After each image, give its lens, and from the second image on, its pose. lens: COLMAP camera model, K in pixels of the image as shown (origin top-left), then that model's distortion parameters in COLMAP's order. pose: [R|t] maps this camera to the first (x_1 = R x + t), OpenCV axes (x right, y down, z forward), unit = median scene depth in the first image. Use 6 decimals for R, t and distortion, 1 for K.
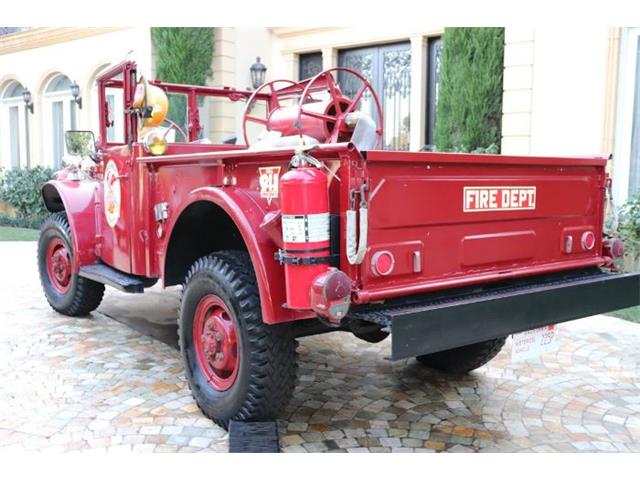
lens RADIAL K [[642.4, 0, 318.8], [0, 642.4, 237.5], [0, 0, 1]] dist [-0.047414, 0.000000]
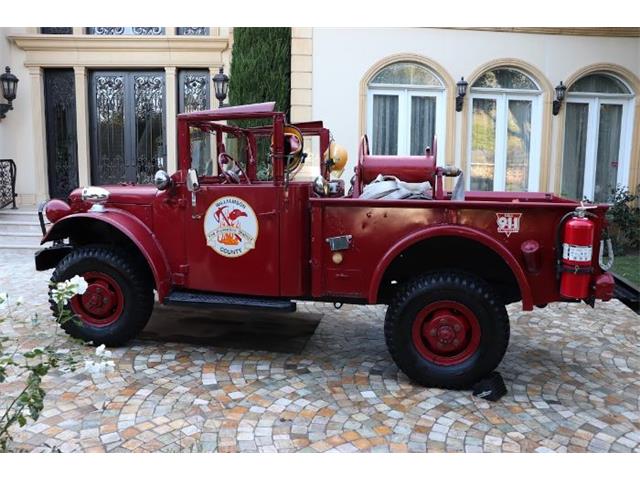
lens RADIAL K [[524.4, 0, 319.6], [0, 524.4, 237.6], [0, 0, 1]] dist [-0.134142, 0.073890]
pose [[0.761078, -0.079218, 0.643805, -1.119305], [0.055095, 0.996823, 0.057525, -0.133086], [-0.646316, -0.008311, 0.763025, 0.307944]]
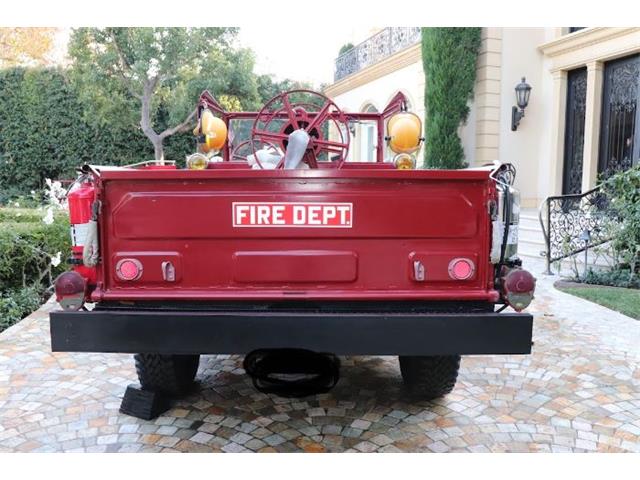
lens RADIAL K [[542.8, 0, 318.2], [0, 542.8, 245.8], [0, 0, 1]] dist [-0.113882, 0.081129]
pose [[0.814122, 0.064610, -0.577088, 0.704351], [-0.056254, 0.997892, 0.032362, -0.039148], [0.577963, 0.006117, 0.816040, 0.331858]]
